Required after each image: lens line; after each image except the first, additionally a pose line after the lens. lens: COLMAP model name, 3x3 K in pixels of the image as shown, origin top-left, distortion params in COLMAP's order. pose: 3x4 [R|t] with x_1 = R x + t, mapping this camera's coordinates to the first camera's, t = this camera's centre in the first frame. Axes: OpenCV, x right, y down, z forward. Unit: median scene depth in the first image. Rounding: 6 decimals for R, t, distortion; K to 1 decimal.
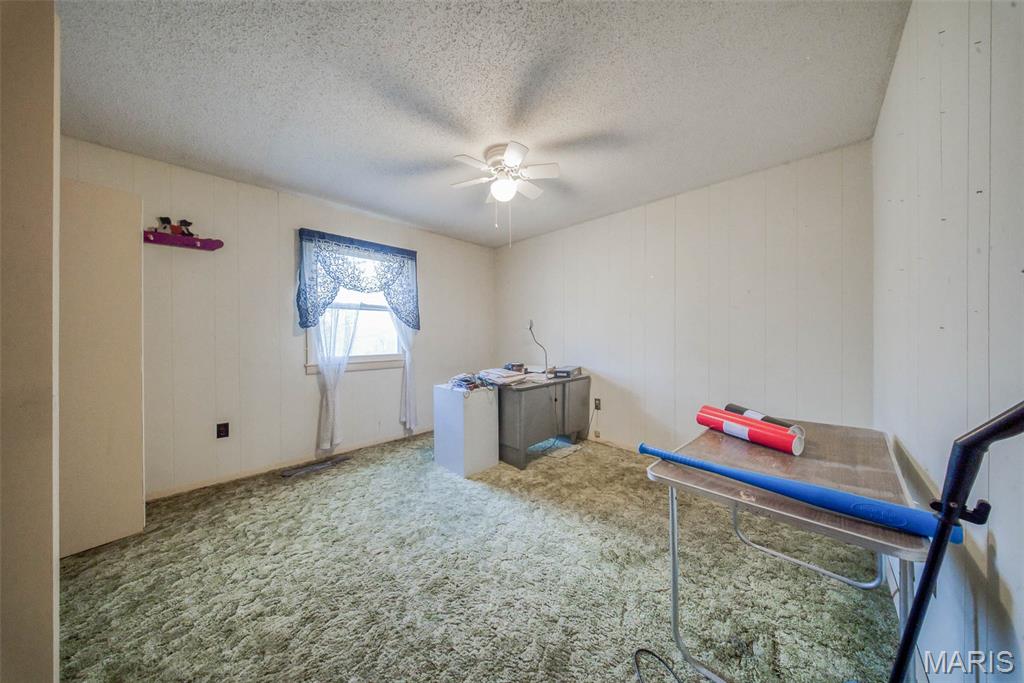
lens RADIAL K [[308.2, 0, 517.5], [0, 308.2, 335.1], [0, 0, 1]] dist [0.001478, -0.001085]
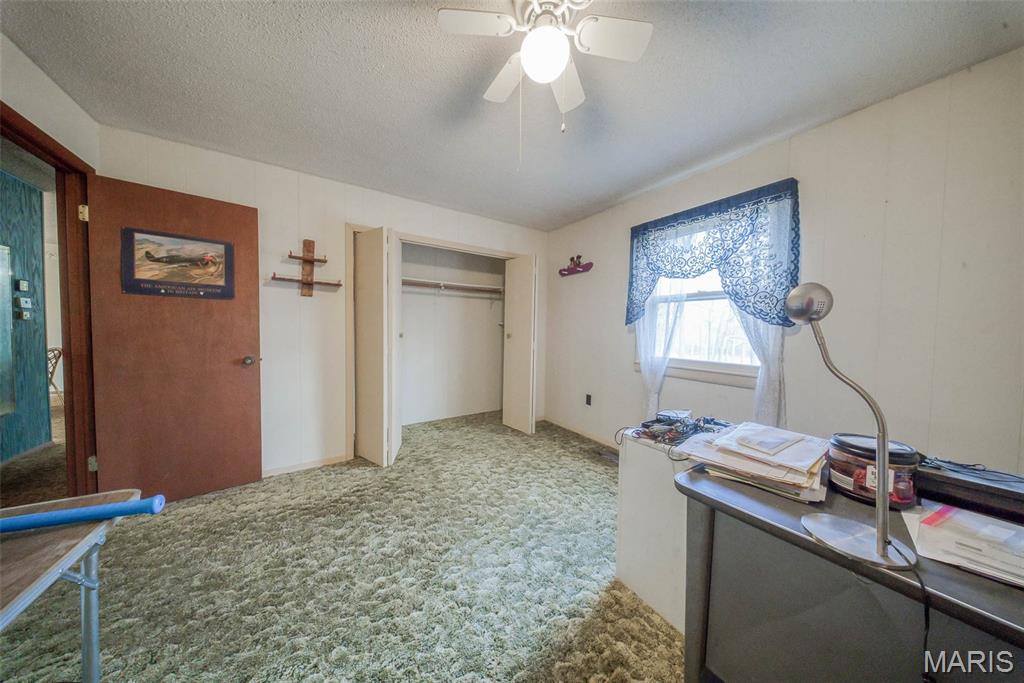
lens RADIAL K [[308.2, 0, 519.8], [0, 308.2, 339.9], [0, 0, 1]] dist [0.001478, -0.001085]
pose [[-0.227382, 0.035031, -0.973175, 0.454820], [-0.015773, 0.999089, 0.039649, -0.010807], [0.973678, 0.024366, -0.226622, 1.006717]]
